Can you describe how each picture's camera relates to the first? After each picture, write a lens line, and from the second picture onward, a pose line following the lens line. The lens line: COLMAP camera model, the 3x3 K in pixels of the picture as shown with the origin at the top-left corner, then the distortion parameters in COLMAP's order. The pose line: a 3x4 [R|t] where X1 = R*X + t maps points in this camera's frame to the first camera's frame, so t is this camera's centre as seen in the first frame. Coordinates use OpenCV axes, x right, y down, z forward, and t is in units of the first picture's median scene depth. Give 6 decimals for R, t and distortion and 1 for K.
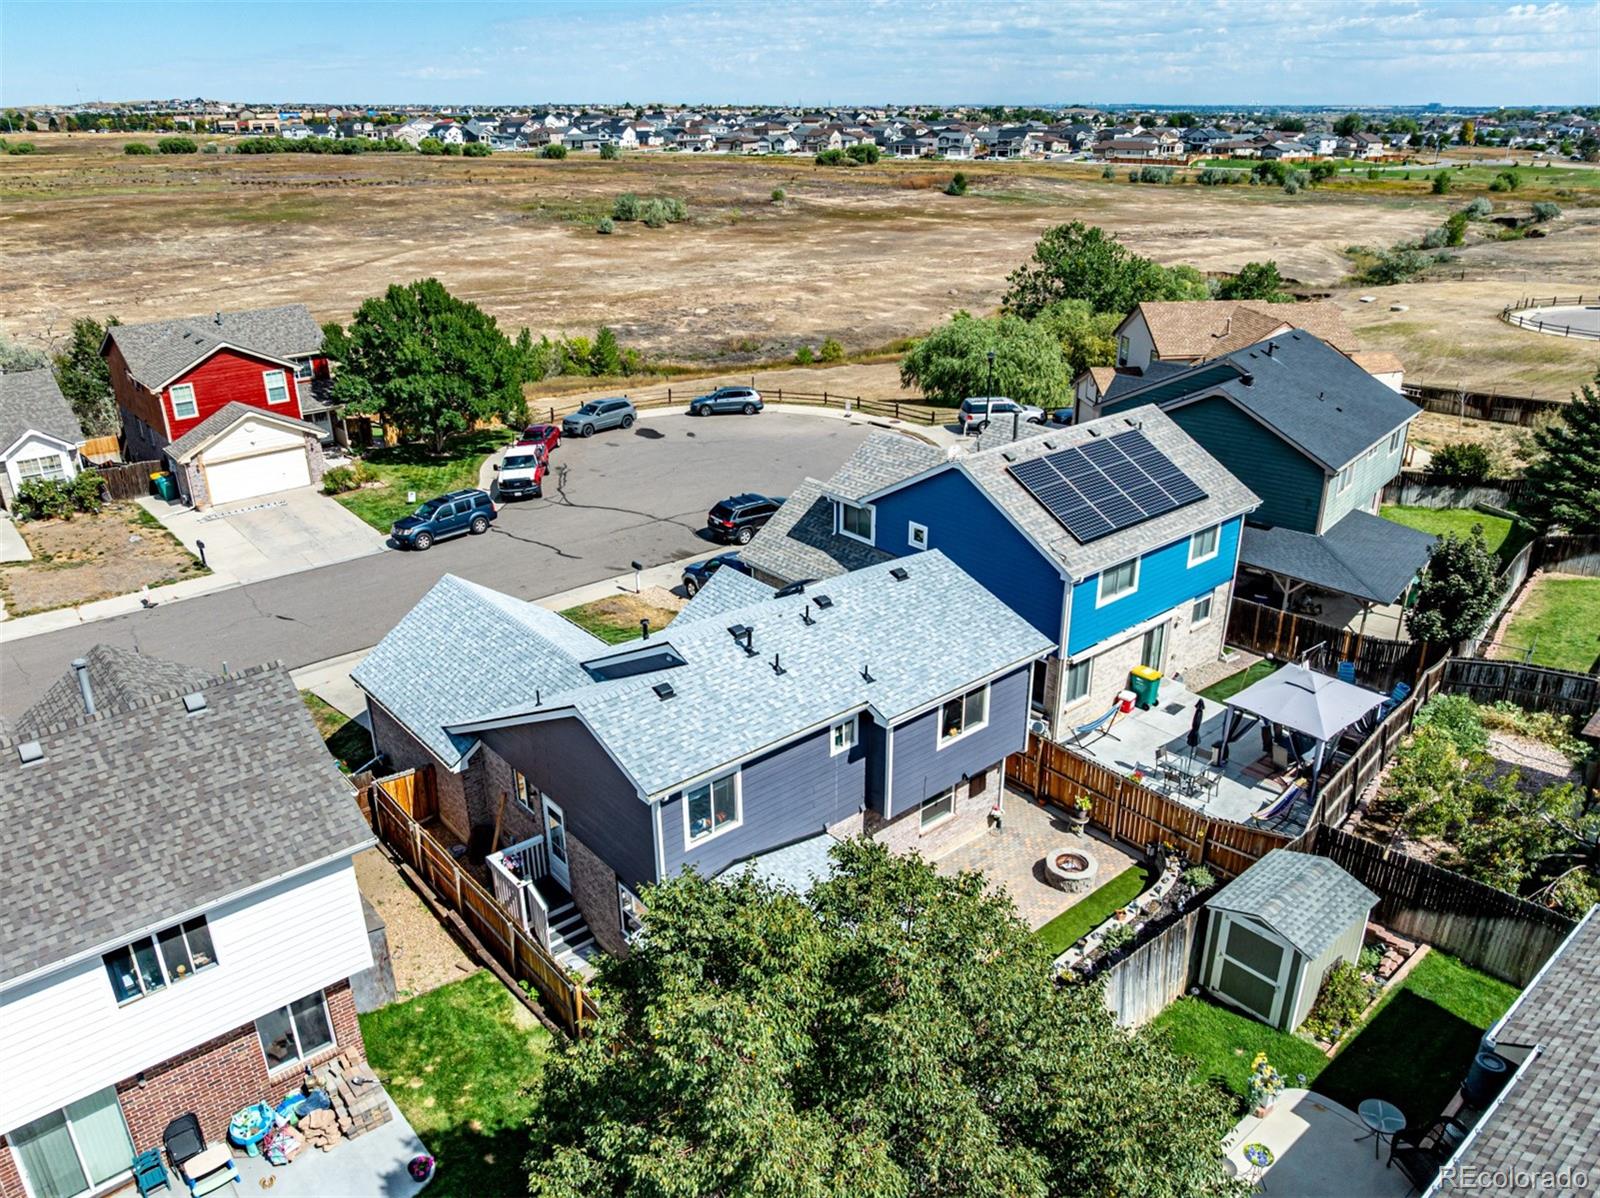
lens RADIAL K [[1146.8, 0, 796.7], [0, 1146.8, 600.1], [0, 0, 1]] dist [-0.041568, 0.001947]
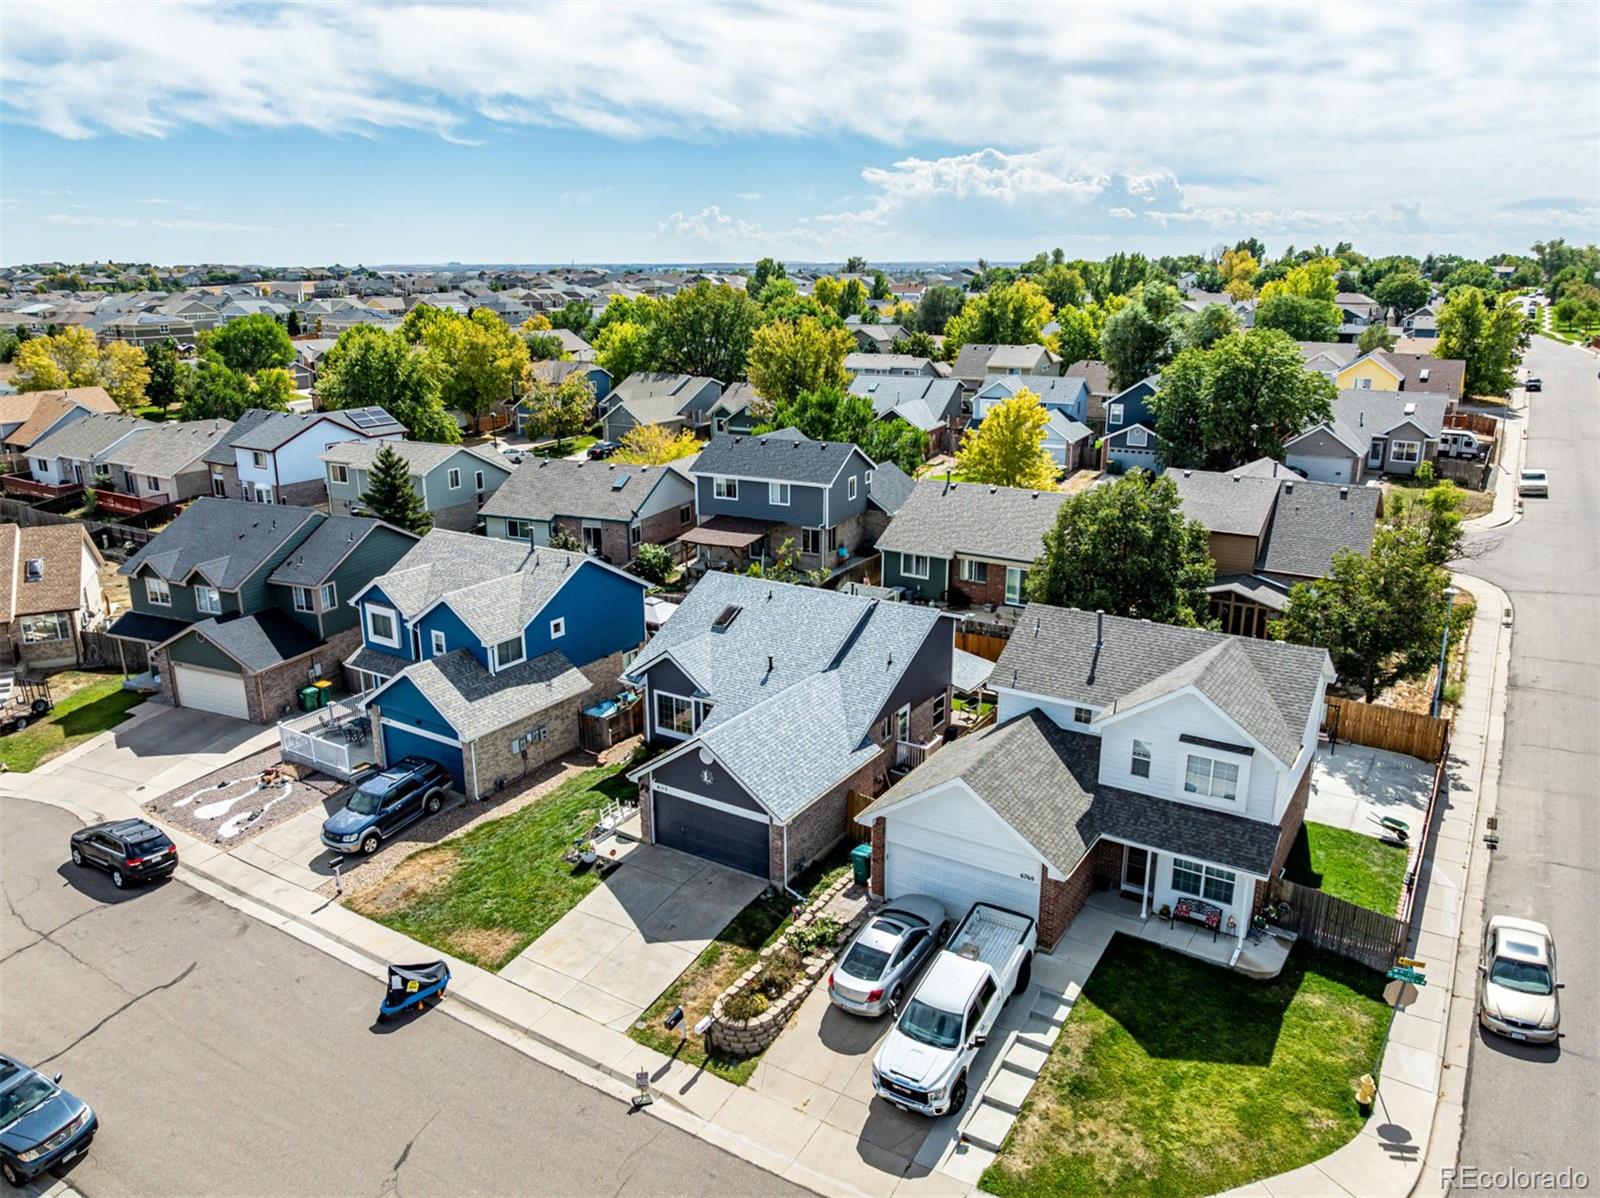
lens RADIAL K [[1131.4, 0, 800.0], [0, 1131.4, 599.0], [0, 0, 1]] dist [-0.030588, 0.003054]
pose [[-0.296970, -0.262622, 0.918062, -0.752786], [0.383205, 0.847843, 0.366492, -0.290858], [-0.874622, 0.460643, -0.151146, 0.576084]]
